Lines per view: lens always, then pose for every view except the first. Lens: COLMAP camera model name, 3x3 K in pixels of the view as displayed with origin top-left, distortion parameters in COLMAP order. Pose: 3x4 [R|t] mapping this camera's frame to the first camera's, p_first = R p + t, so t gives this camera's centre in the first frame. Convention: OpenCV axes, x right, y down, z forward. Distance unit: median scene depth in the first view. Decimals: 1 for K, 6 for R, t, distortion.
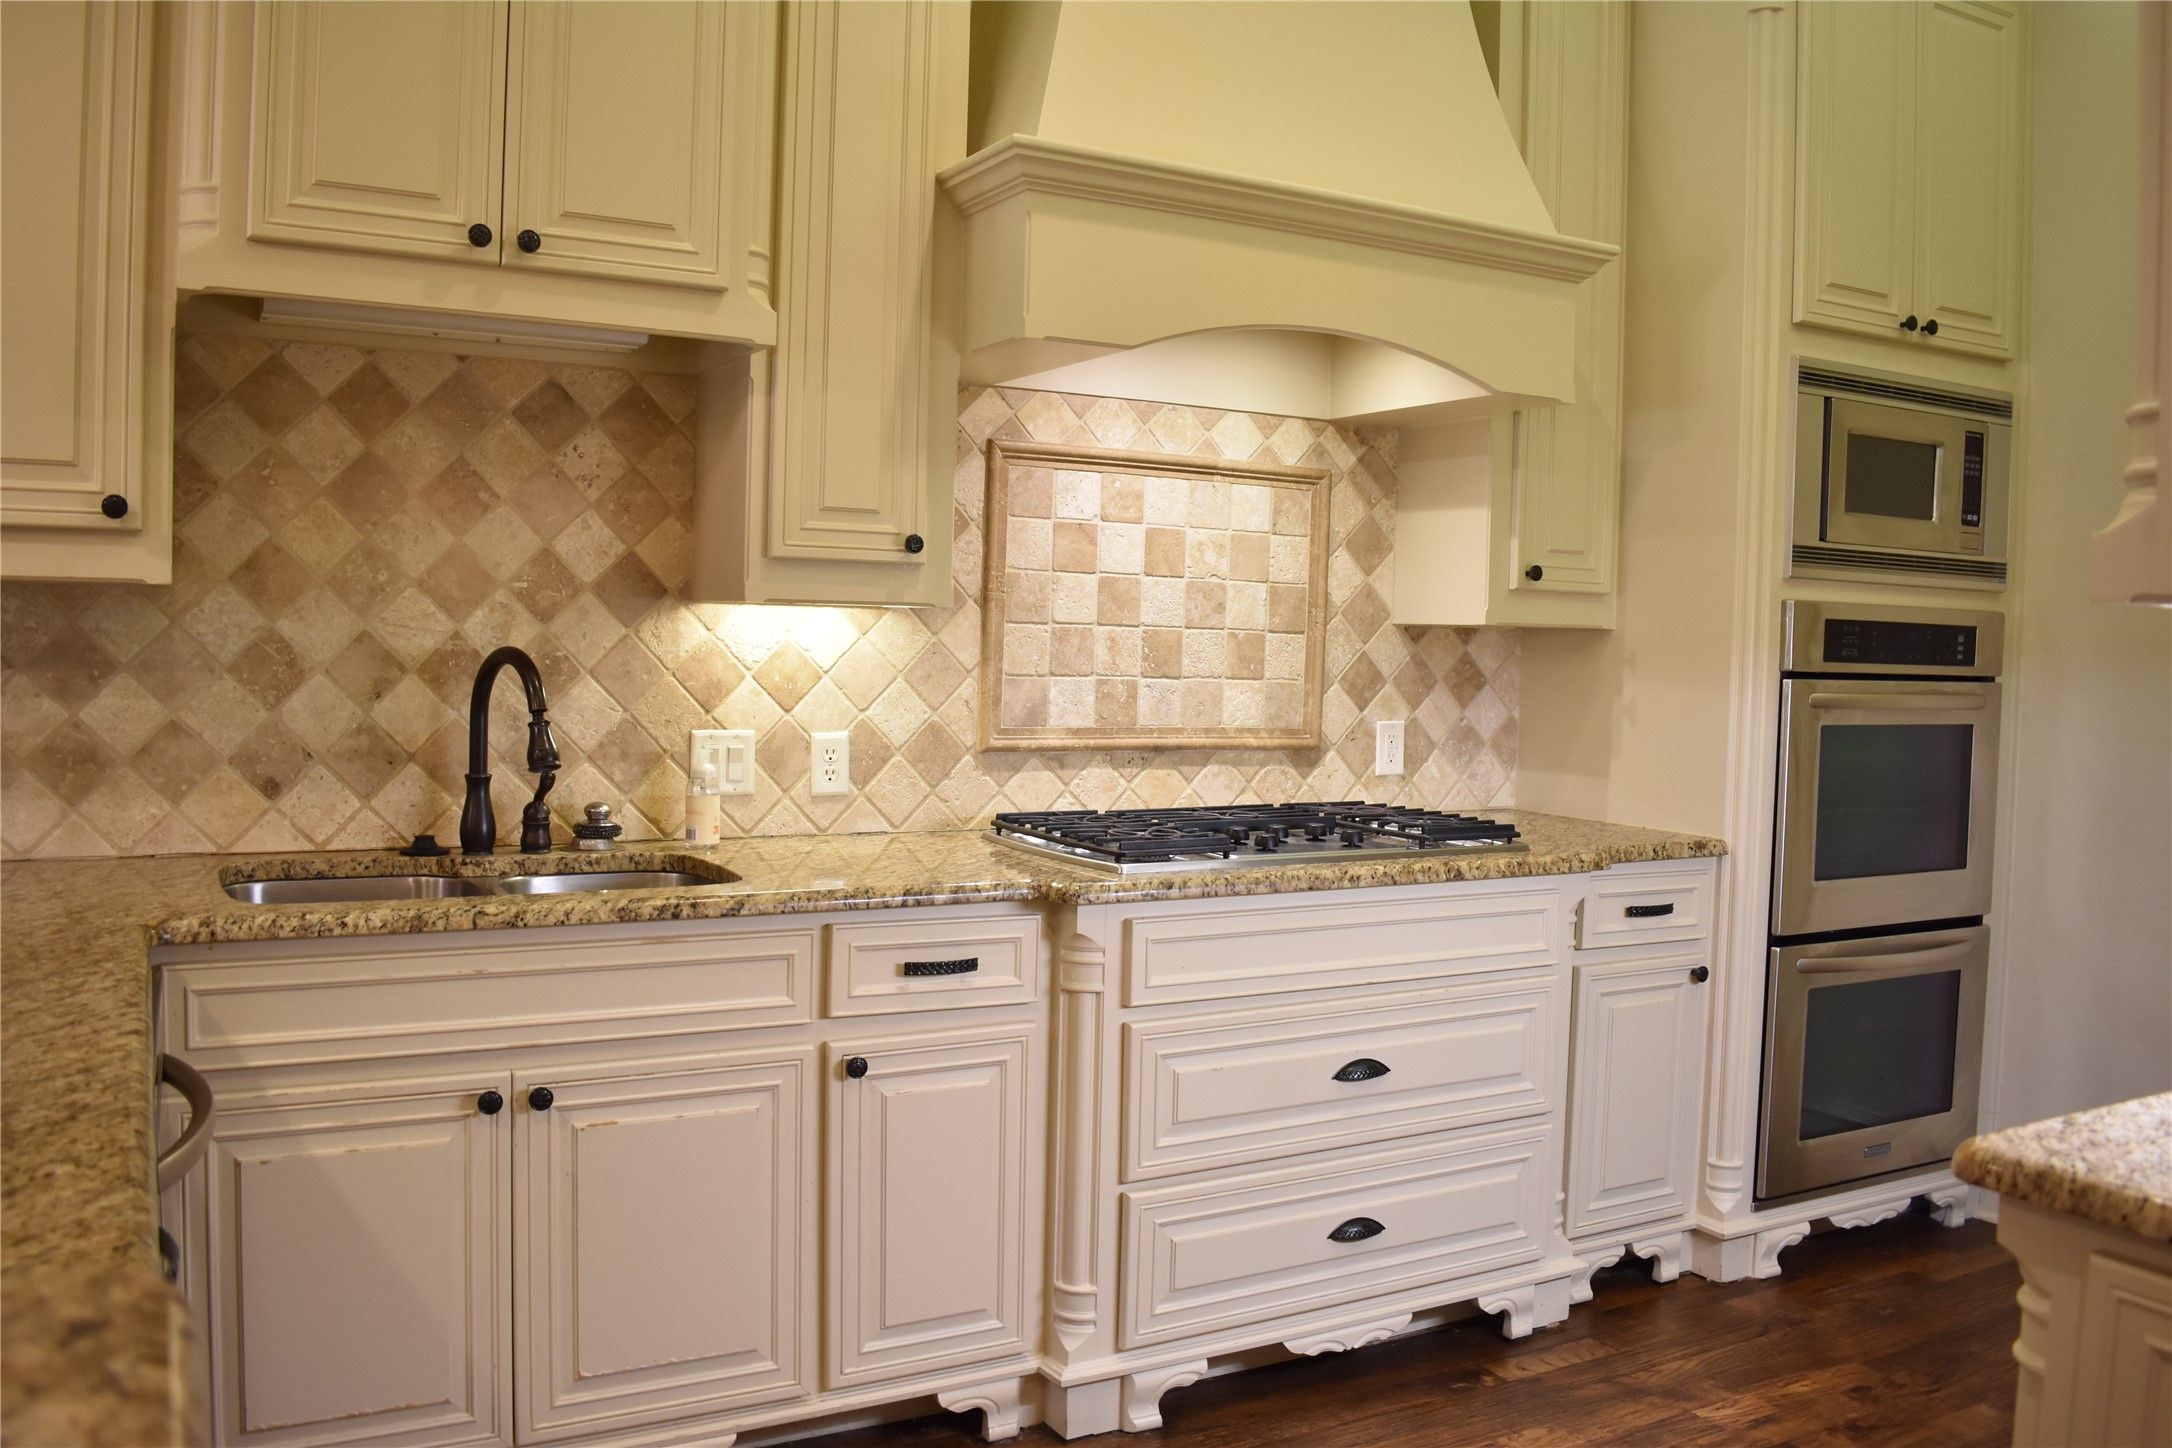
lens RADIAL K [[1734.1, 0, 1084.6], [0, 1734.1, 714.3], [0, 0, 1]] dist [-0.094784, 0.014522]
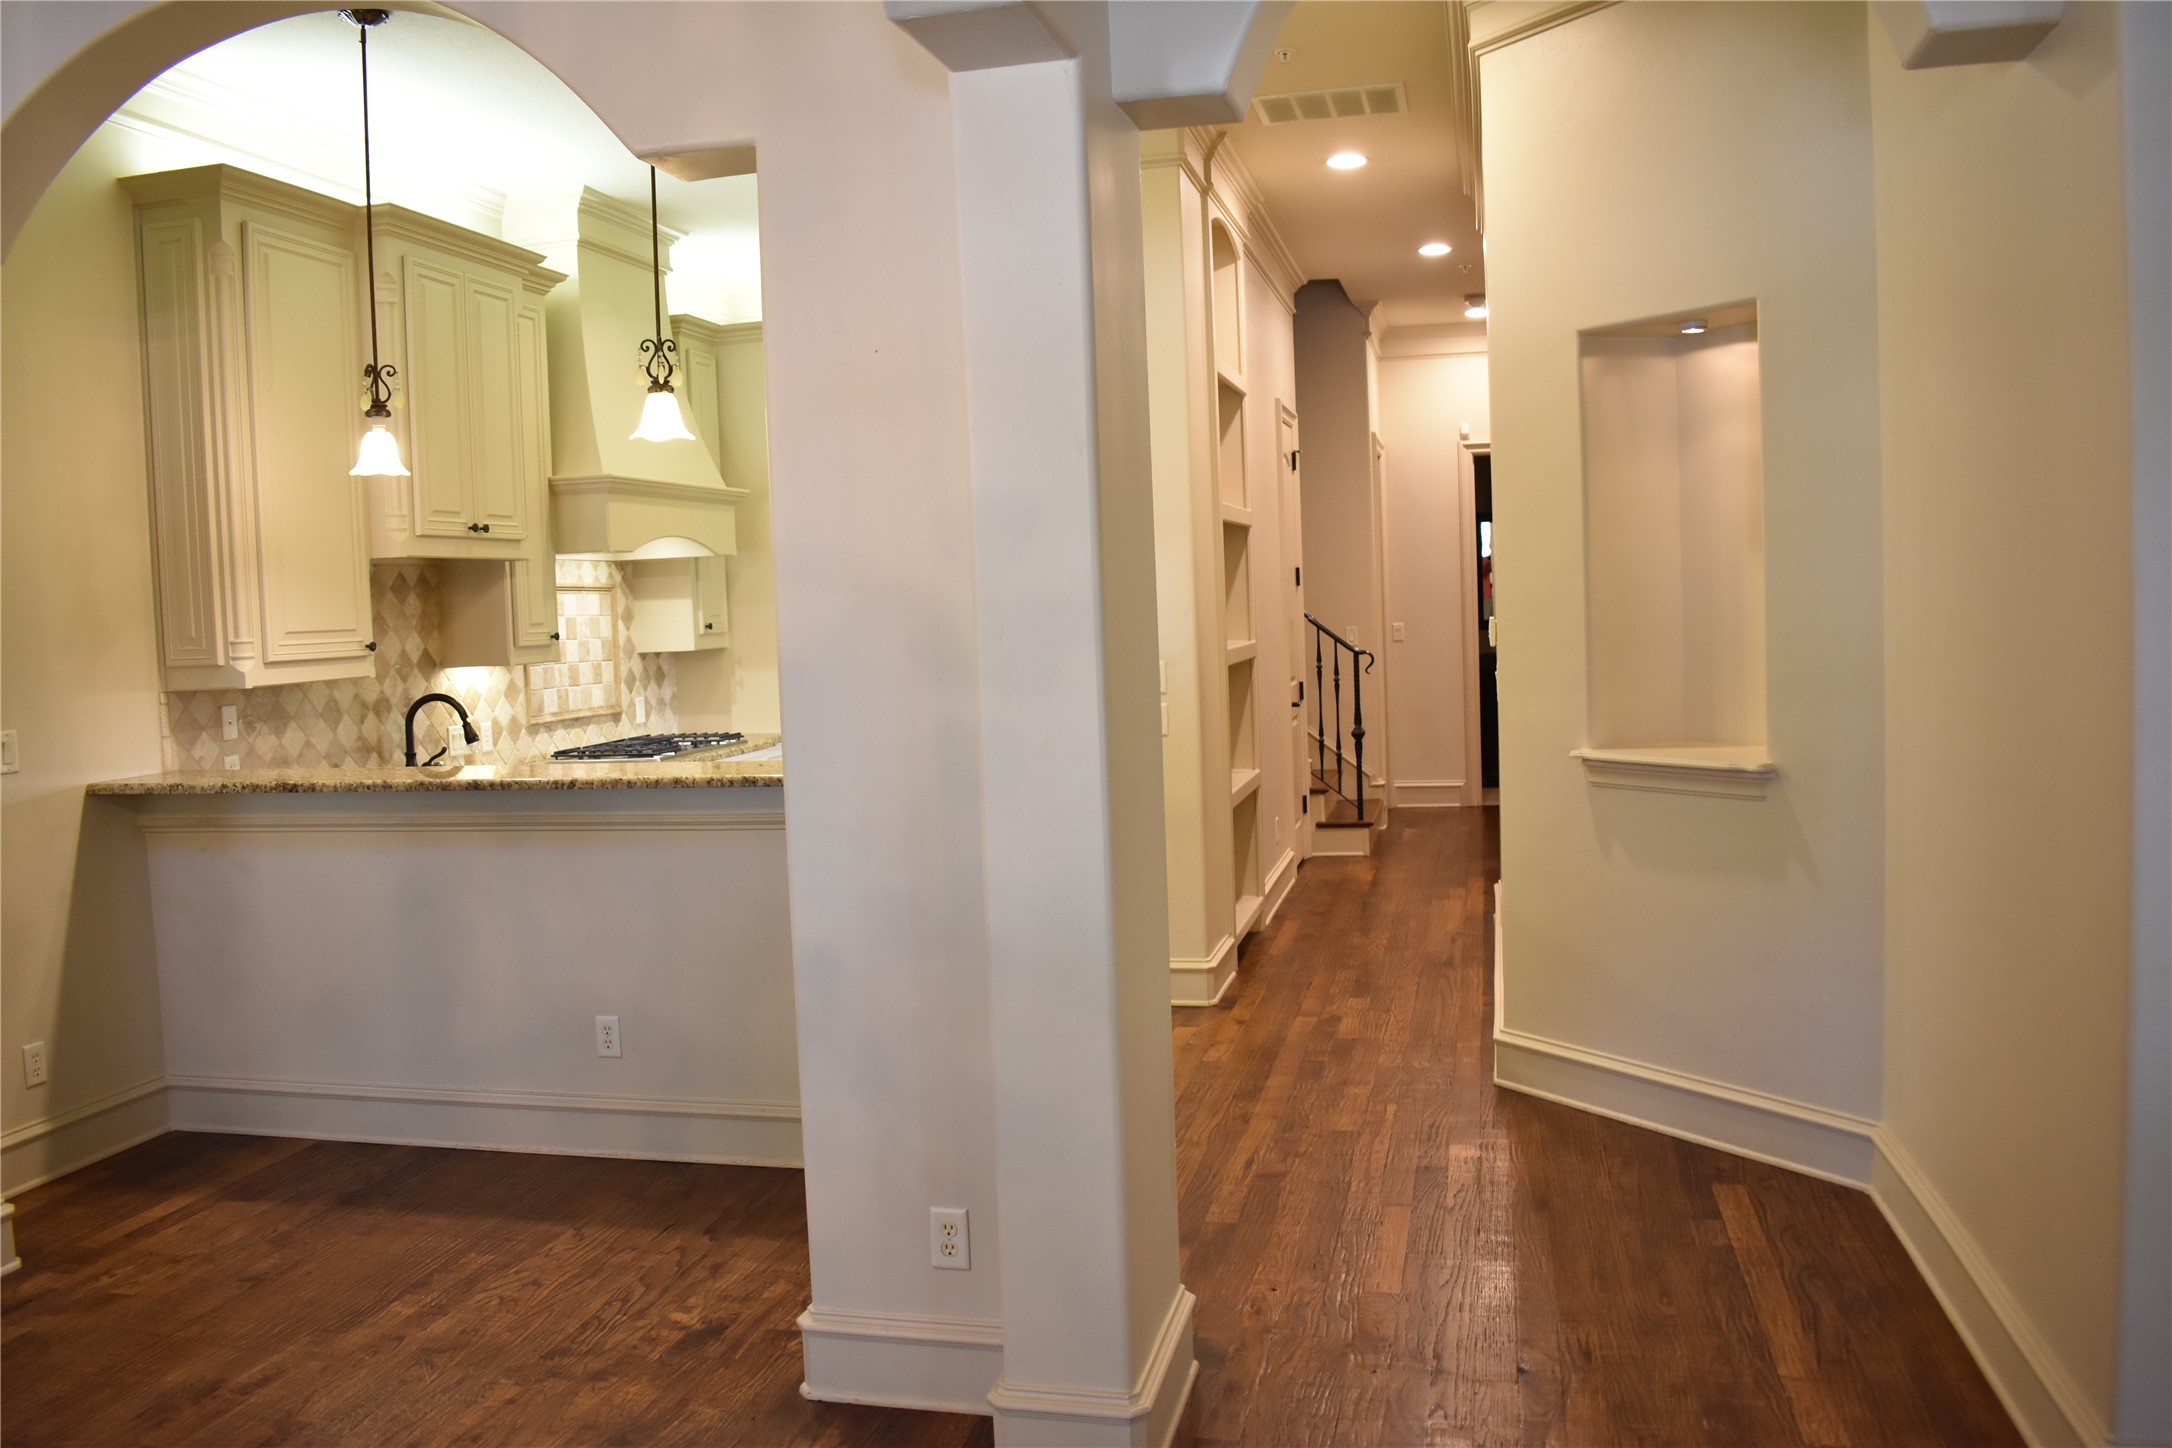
lens RADIAL K [[1734.1, 0, 1086.7], [0, 1734.1, 719.8], [0, 0, 1]] dist [-0.094784, 0.014522]
pose [[0.668433, -0.101138, 0.736863, -1.155419], [0.088999, 0.994470, 0.055762, -0.043645], [-0.738428, 0.028307, 0.673738, -0.951906]]
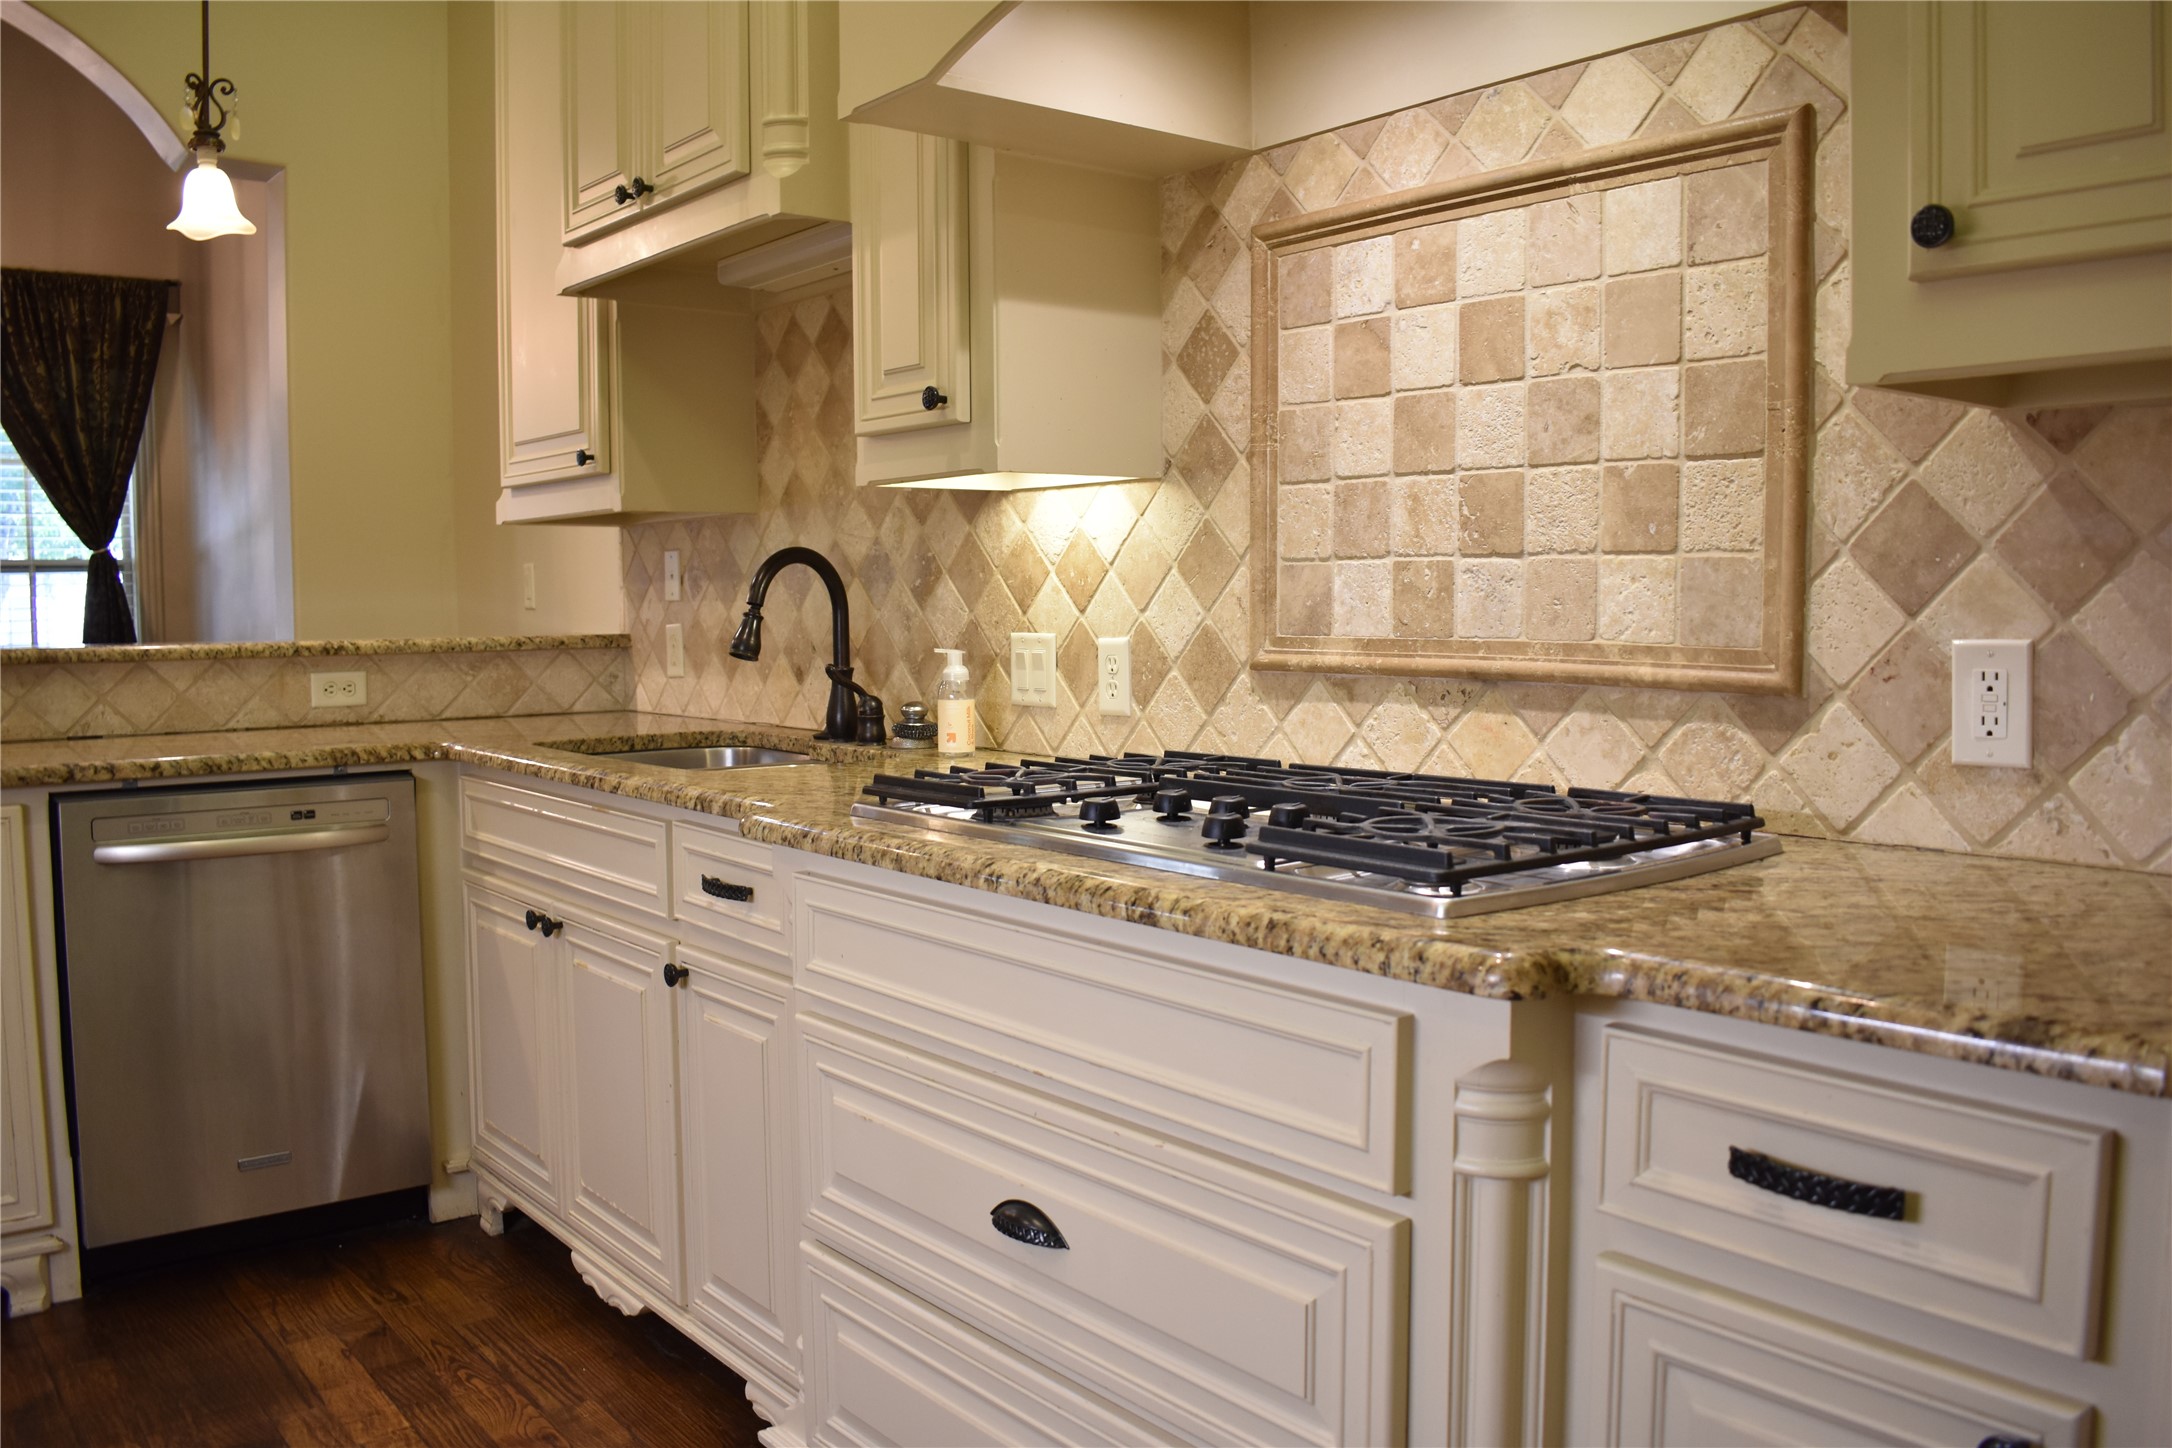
lens RADIAL K [[1734.1, 0, 1085.6], [0, 1734.1, 711.1], [0, 0, 1]] dist [-0.094784, 0.014522]
pose [[0.170245, 0.037680, -0.984681, 0.617099], [-0.035441, 0.998856, 0.032095, 0.018011], [0.984764, 0.029434, 0.171386, 0.794629]]
